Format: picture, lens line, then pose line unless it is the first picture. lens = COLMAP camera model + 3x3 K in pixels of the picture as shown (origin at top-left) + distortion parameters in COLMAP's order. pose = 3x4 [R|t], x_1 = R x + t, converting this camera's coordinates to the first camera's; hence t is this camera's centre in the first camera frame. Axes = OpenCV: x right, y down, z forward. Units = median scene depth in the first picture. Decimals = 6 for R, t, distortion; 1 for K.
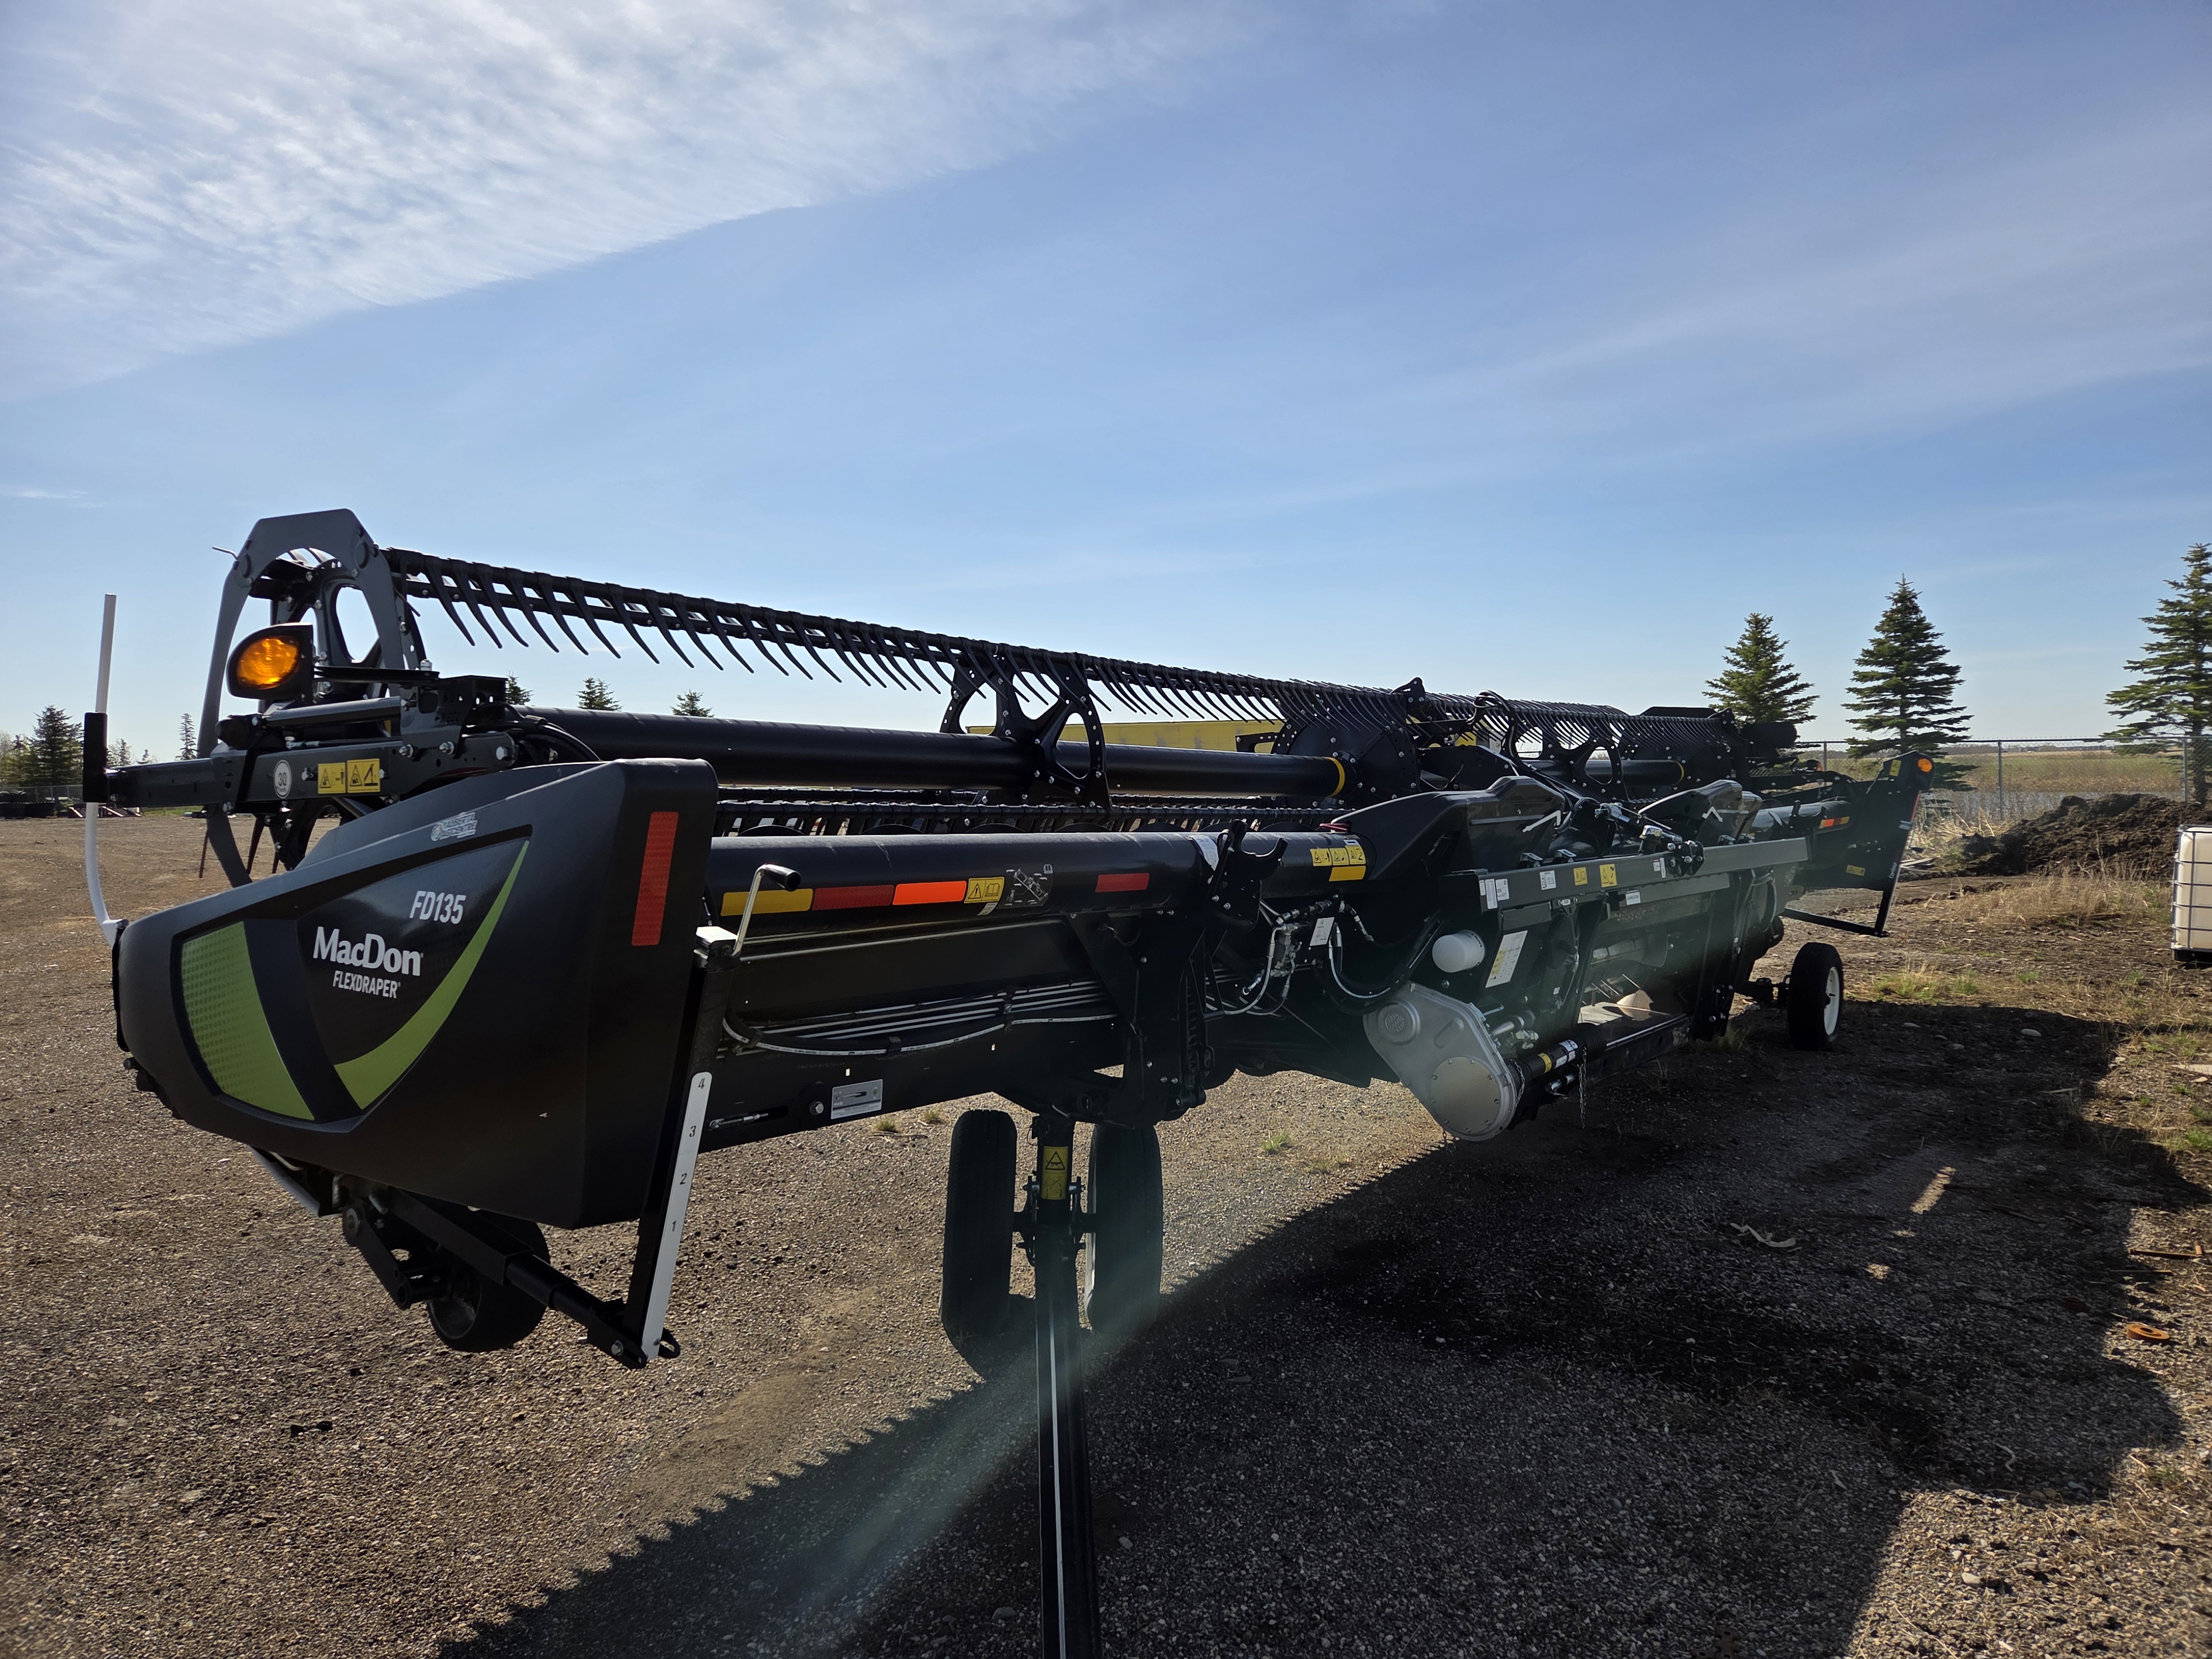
lens RADIAL K [[1460.7, 0, 1108.3], [0, 1460.7, 782.3], [0, 0, 1]] dist [-0.001743, -0.001261]
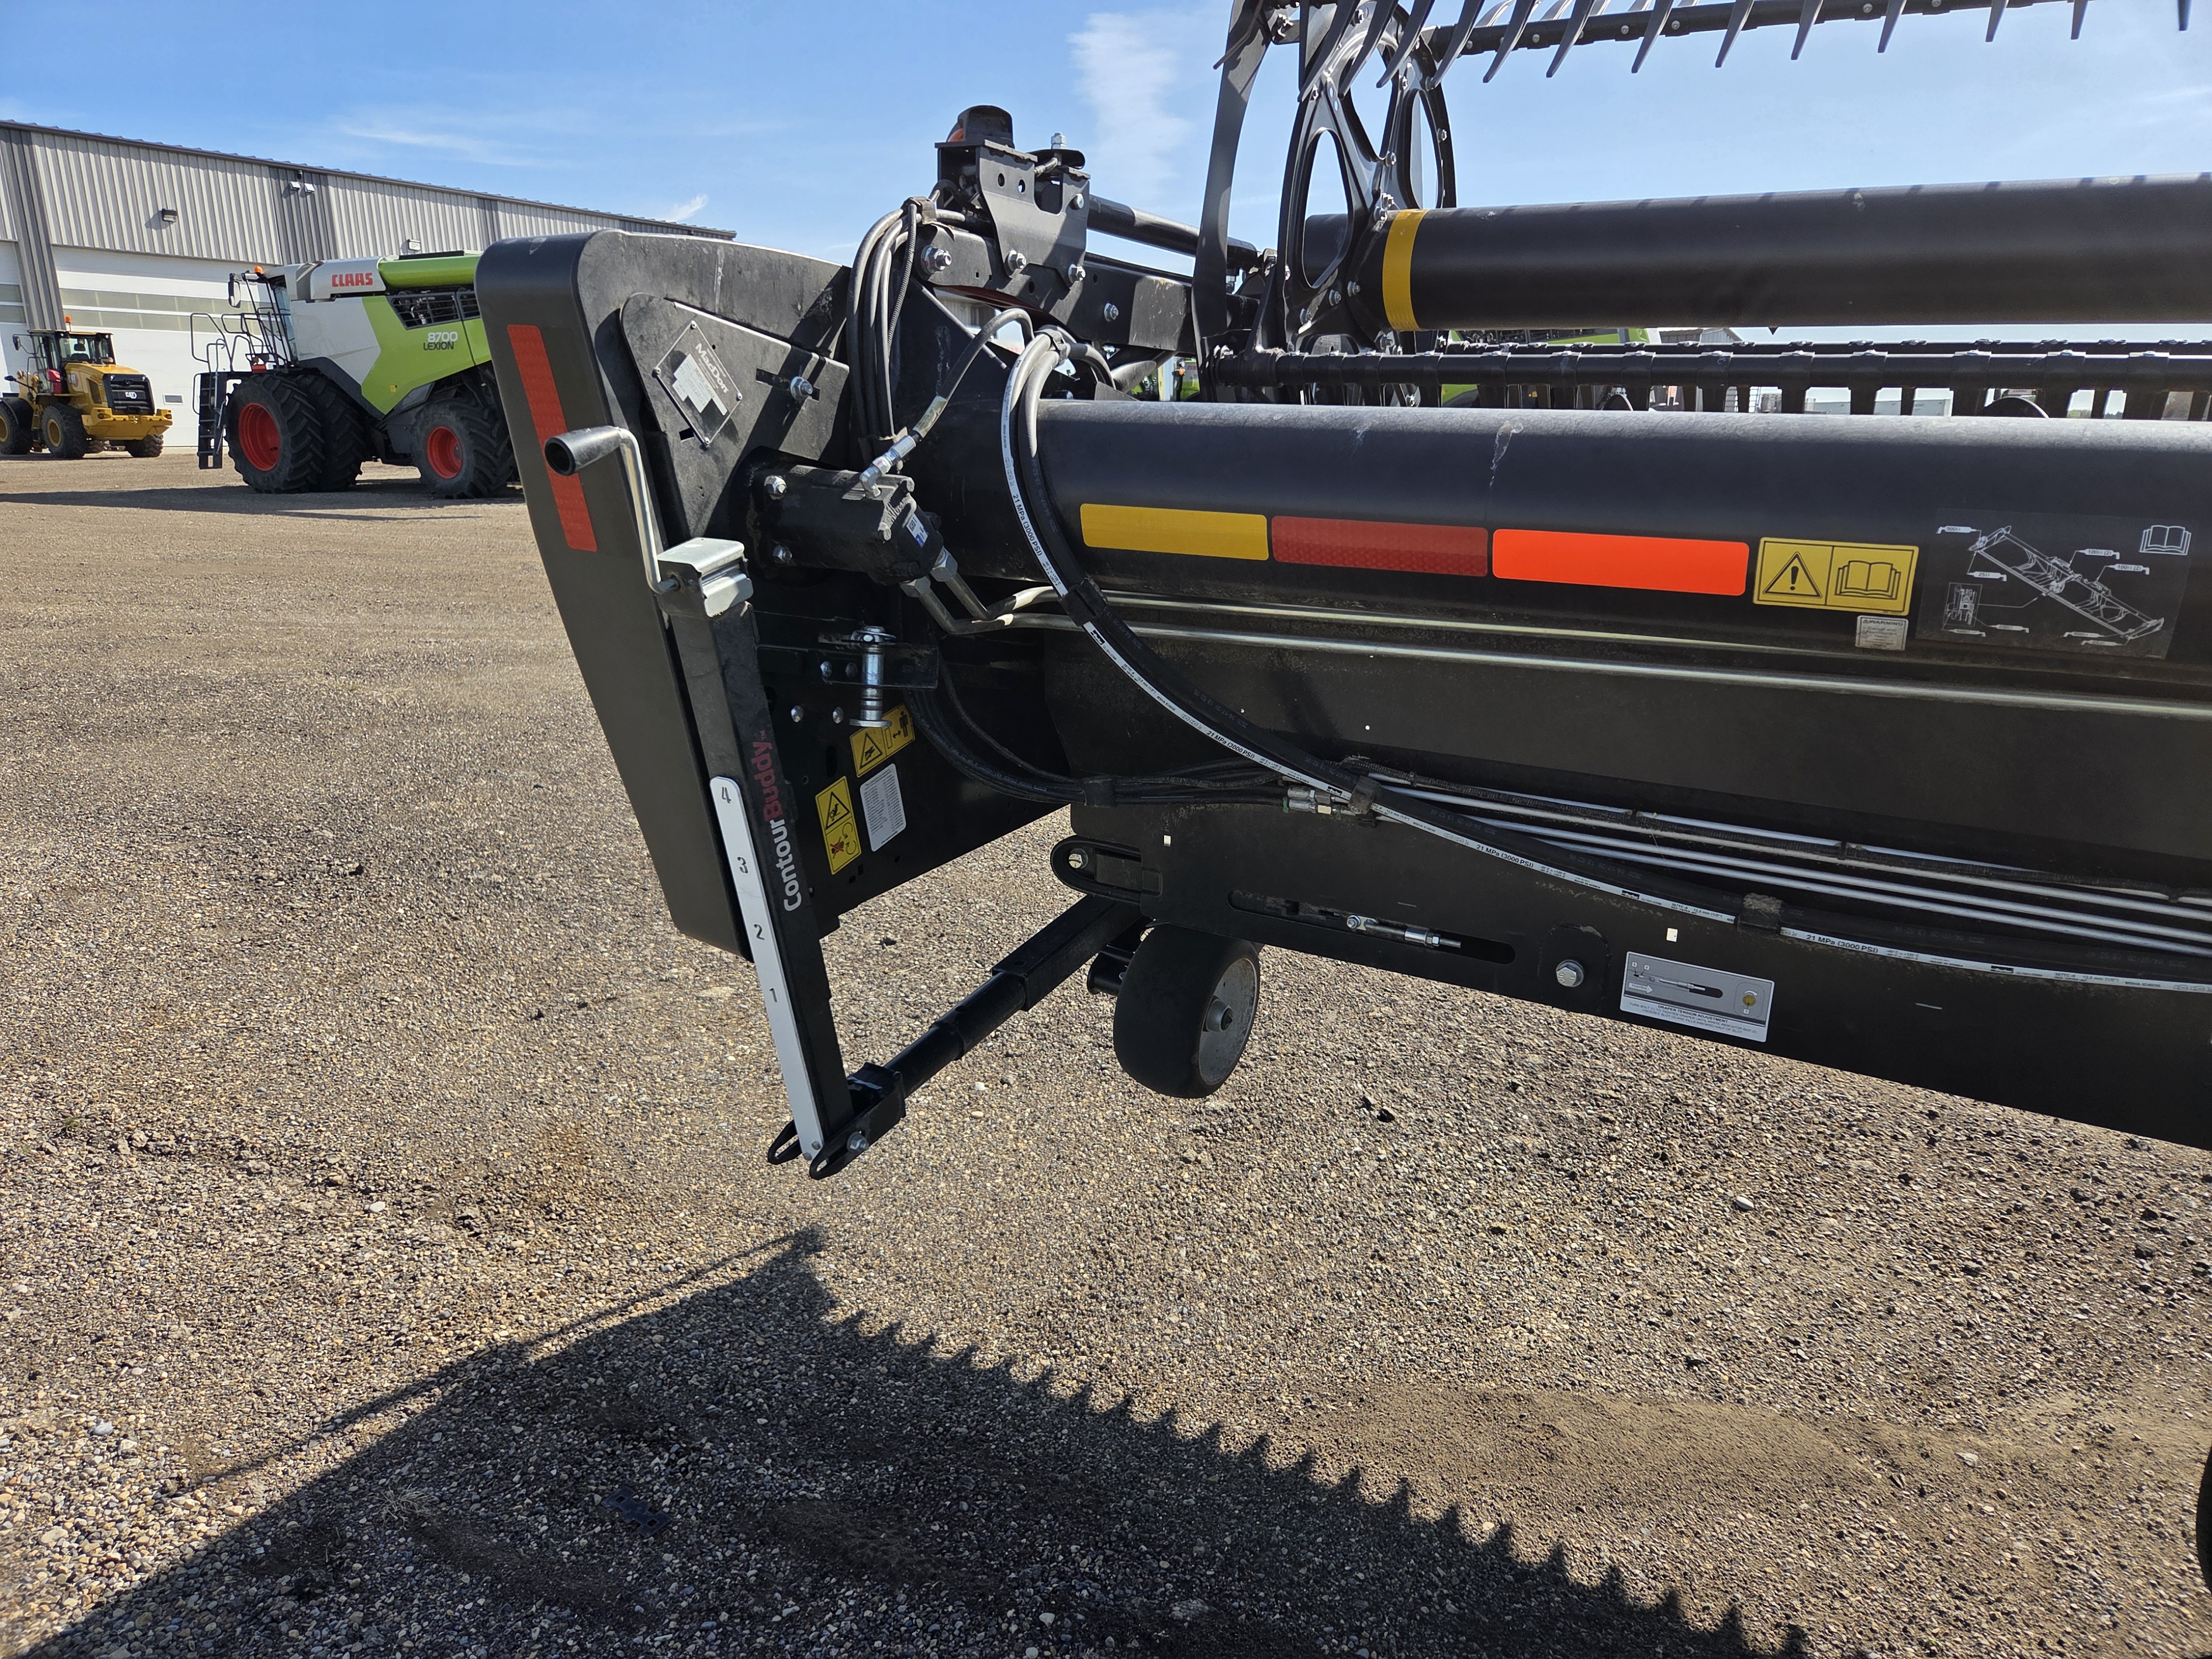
lens RADIAL K [[1460.7, 0, 1108.3], [0, 1460.7, 782.3], [0, 0, 1]] dist [-0.001743, -0.001261]
pose [[0.137234, 0.244903, -0.959786, 0.240841], [0.002056, 0.968881, 0.247518, 0.033447], [0.990536, -0.035941, 0.132460, 0.764148]]
